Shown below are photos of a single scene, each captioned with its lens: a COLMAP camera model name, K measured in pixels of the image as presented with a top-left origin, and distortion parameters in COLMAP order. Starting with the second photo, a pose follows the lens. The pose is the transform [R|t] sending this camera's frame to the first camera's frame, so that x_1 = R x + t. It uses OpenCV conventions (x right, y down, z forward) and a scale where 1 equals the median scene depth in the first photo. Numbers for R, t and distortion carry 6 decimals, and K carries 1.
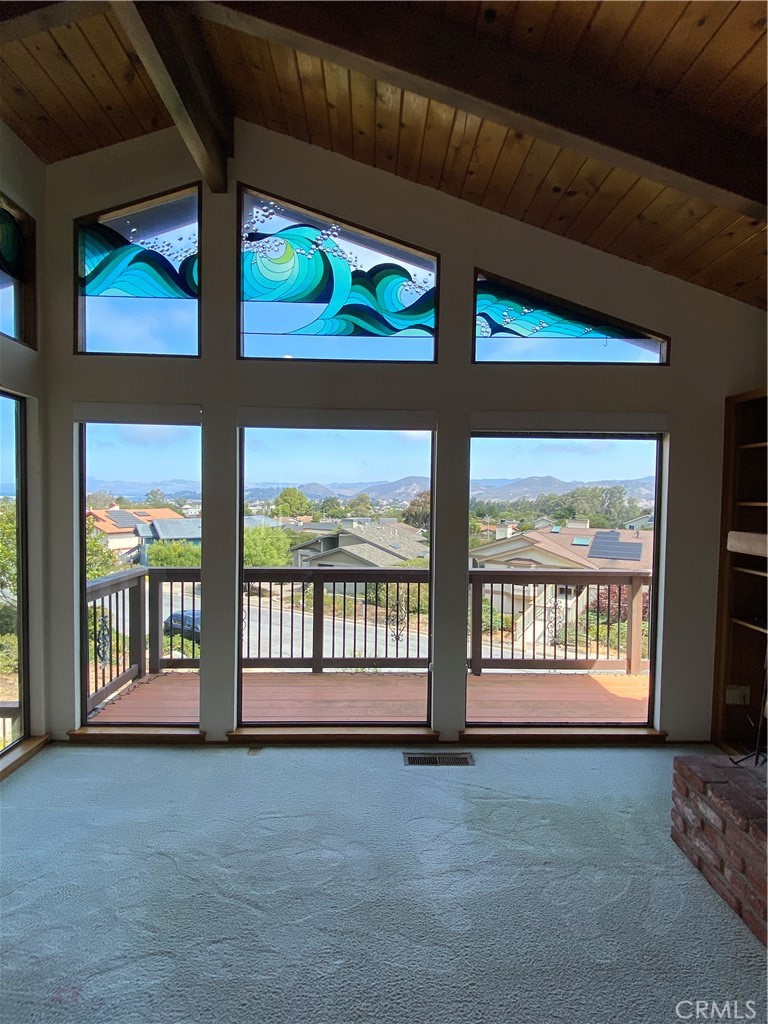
lens RADIAL K [[513.4, 0, 381.6], [0, 513.4, 514.3], [0, 0, 1]] dist [0.043793, -0.034535]
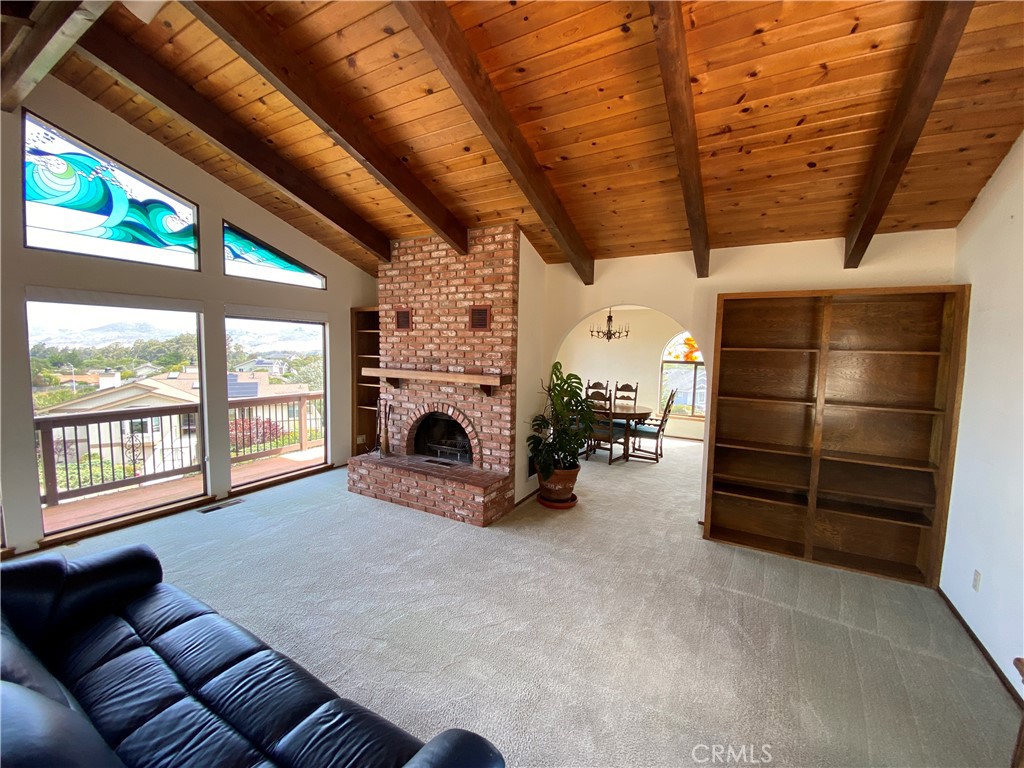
lens RADIAL K [[416.9, 0, 510.5], [0, 416.9, 382.8], [0, 0, 1]] dist [0.020139, -0.021019]
pose [[0.518132, -0.070575, 0.852384, -0.528873], [0.020390, 0.997326, 0.070182, -0.017280], [-0.855057, -0.018984, 0.518186, -0.517324]]
